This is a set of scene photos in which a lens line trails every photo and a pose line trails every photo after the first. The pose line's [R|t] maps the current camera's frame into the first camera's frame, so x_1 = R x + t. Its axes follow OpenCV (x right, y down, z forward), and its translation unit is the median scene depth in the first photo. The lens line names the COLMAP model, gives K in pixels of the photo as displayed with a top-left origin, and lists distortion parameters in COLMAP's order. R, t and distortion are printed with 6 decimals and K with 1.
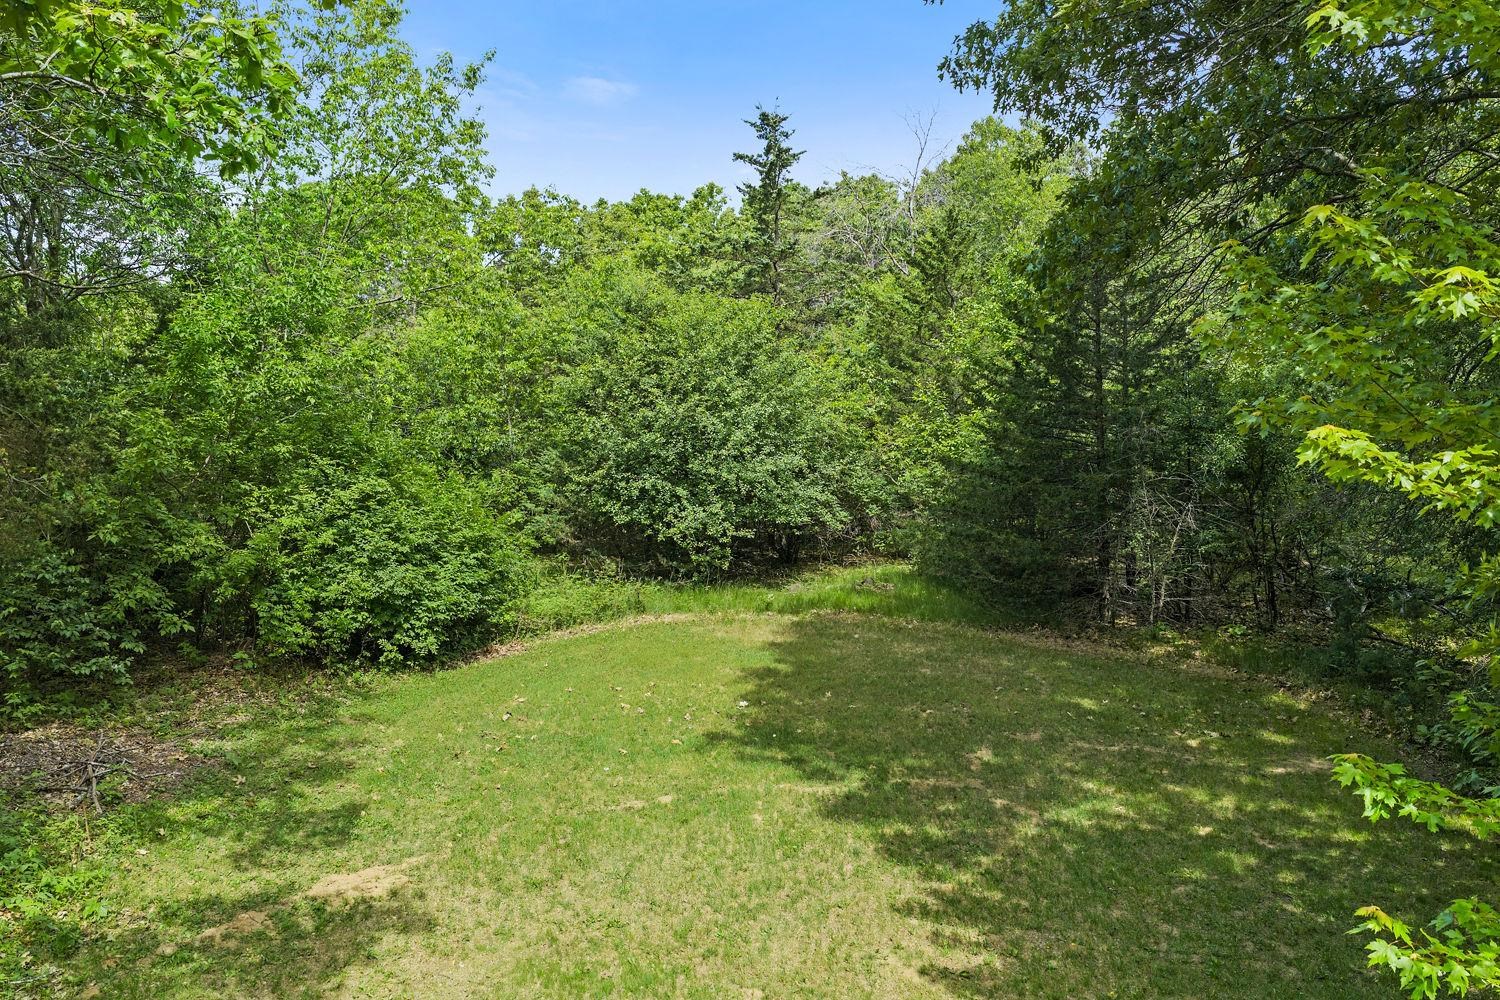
lens RADIAL K [[1225.8, 0, 750.0], [0, 1225.8, 500.0], [0, 0, 1]] dist [0.032233, -0.004905]
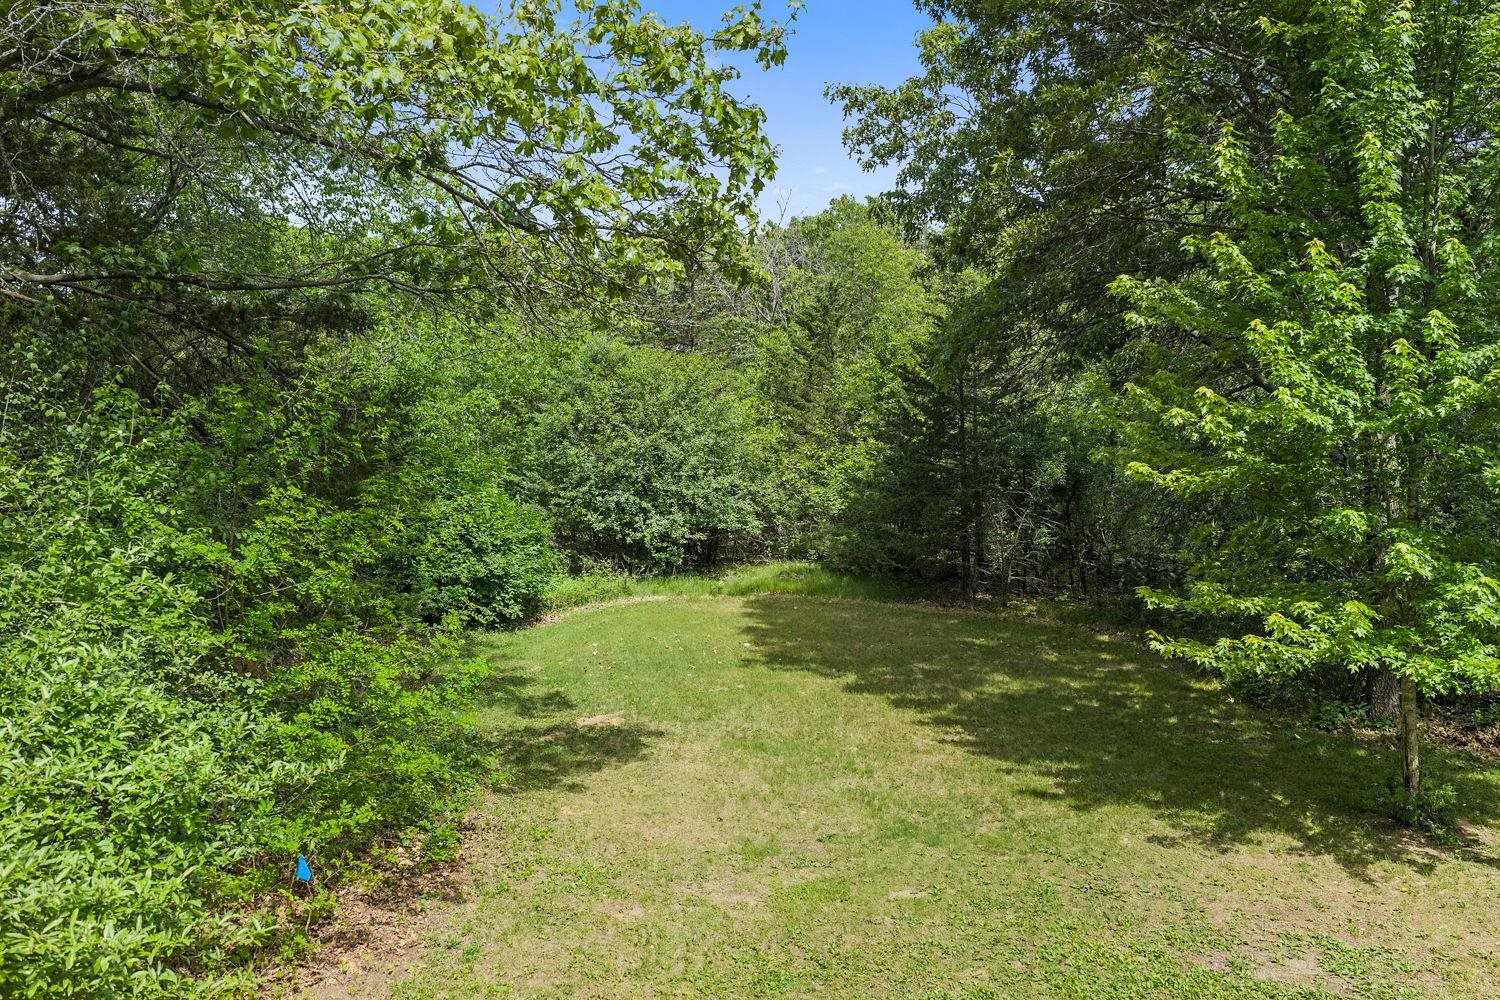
lens RADIAL K [[1225.8, 0, 750.0], [0, 1225.8, 500.0], [0, 0, 1]] dist [0.032233, -0.004905]
pose [[0.988017, -0.002484, 0.154327, -0.148911], [0.005450, 0.999808, -0.018797, 0.013605], [-0.154250, 0.019413, 0.987841, -0.292385]]
